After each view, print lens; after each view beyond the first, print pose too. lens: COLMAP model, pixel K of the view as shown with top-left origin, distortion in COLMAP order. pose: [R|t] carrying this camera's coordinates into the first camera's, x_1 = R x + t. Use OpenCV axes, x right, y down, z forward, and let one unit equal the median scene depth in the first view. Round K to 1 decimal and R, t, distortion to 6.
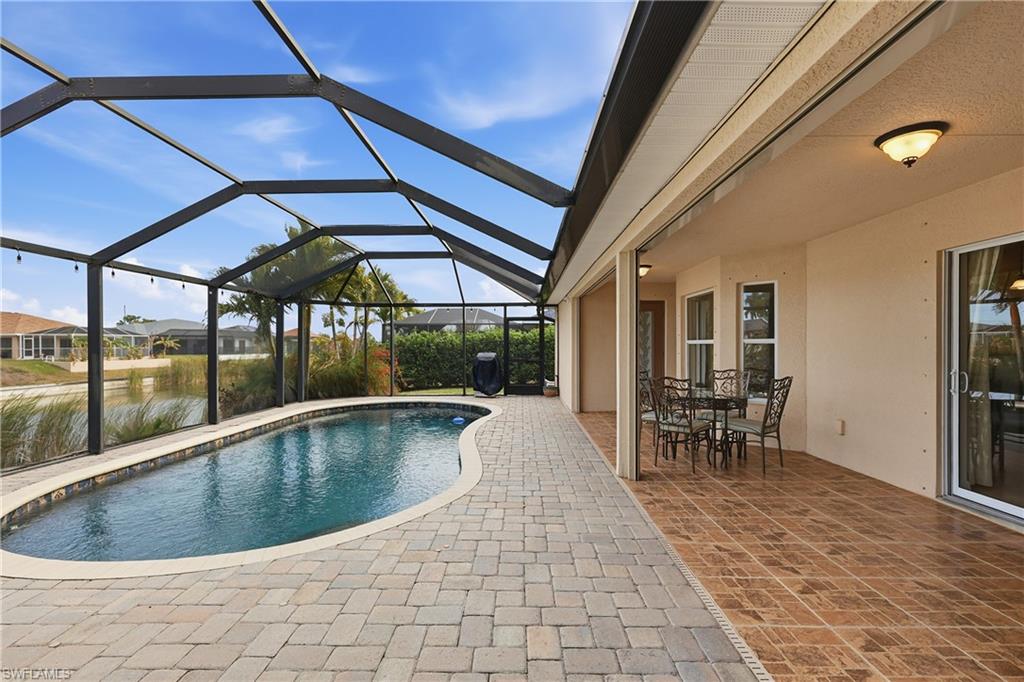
lens RADIAL K [[453.2, 0, 512.0], [0, 453.2, 341.0], [0, 0, 1]] dist [0.000160, 0.000001]
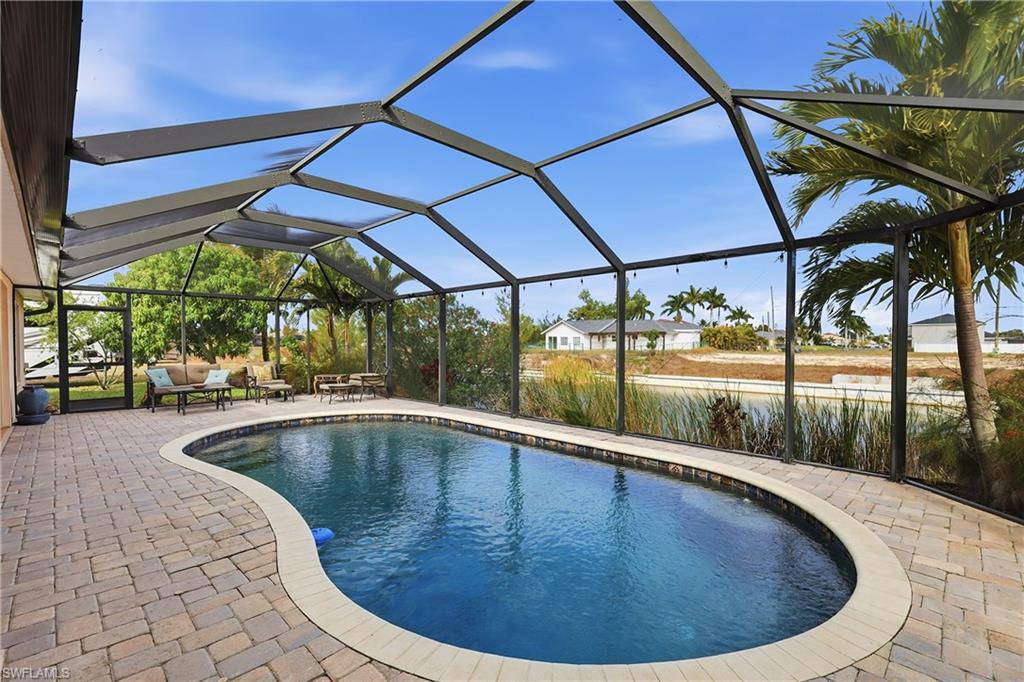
lens RADIAL K [[447.5, 0, 511.4], [0, 447.5, 339.7], [0, 0, 1]] dist [0.003187, 0.000034]
pose [[-0.688593, 0.002877, -0.725142, 0.052933], [0.013970, 0.999859, -0.009299, 0.007737], [0.725013, -0.016533, -0.688537, 0.918523]]
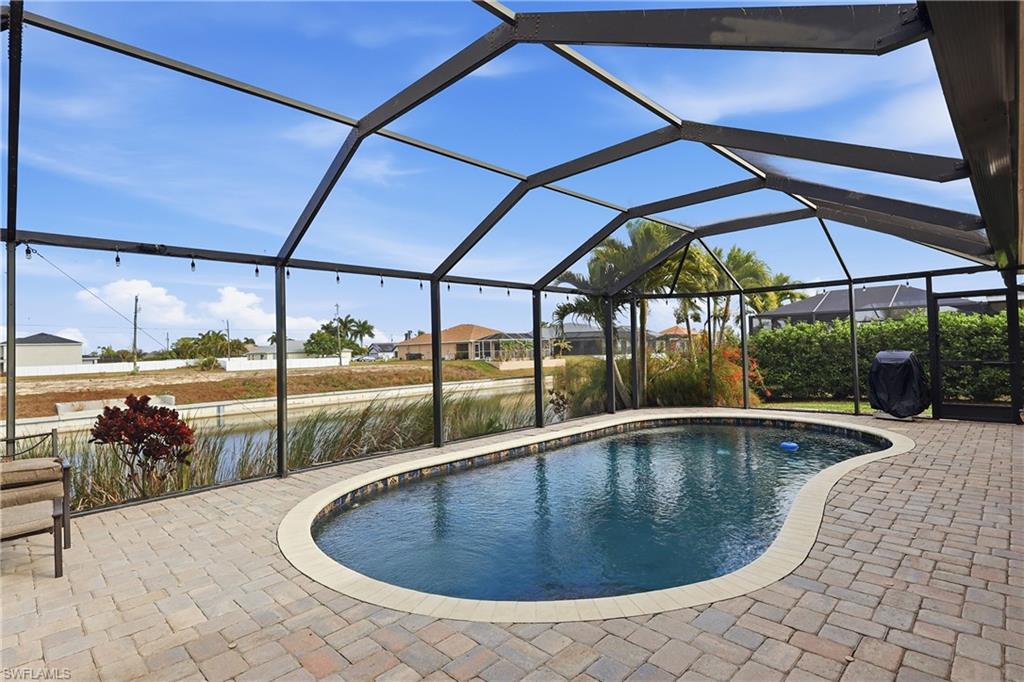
lens RADIAL K [[504.9, 0, 515.0], [0, 504.9, 331.4], [0, 0, 1]] dist [0.000720, 0.000231]
pose [[0.725867, -0.039945, -0.686674, 0.047893], [0.030779, 0.999199, -0.025589, -0.000517], [0.687146, -0.002561, 0.726515, 0.098951]]
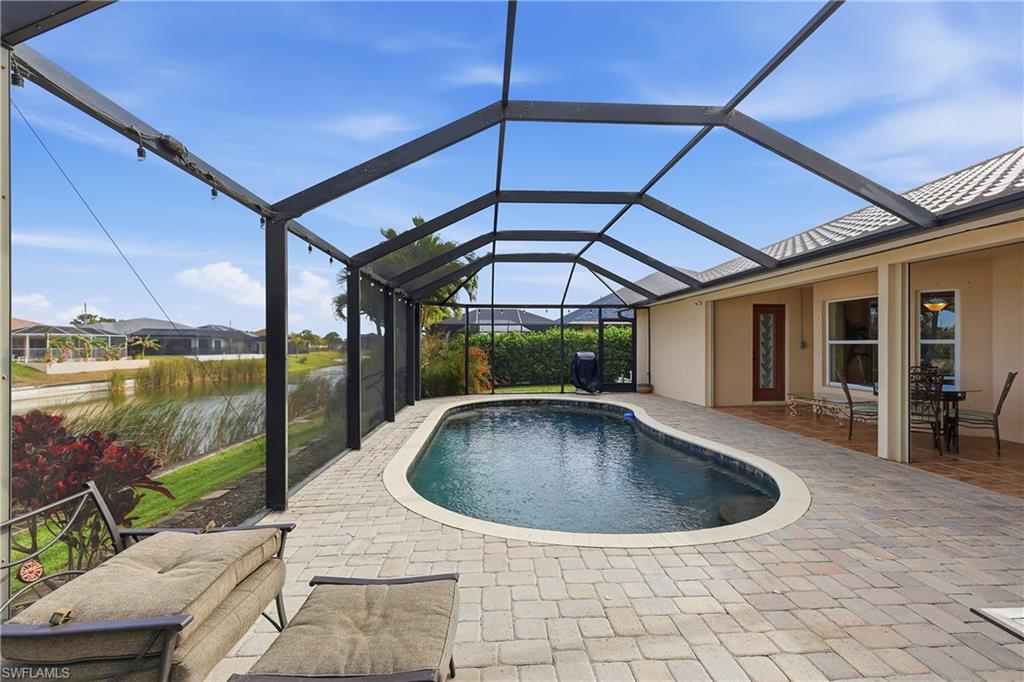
lens RADIAL K [[447.5, 0, 511.4], [0, 447.5, 339.7], [0, 0, 1]] dist [0.003187, 0.000034]
pose [[0.997541, -0.000216, 0.070083, -0.296664], [0.000404, 0.999996, -0.002675, -0.000292], [-0.070082, 0.002697, 0.997538, -0.024663]]
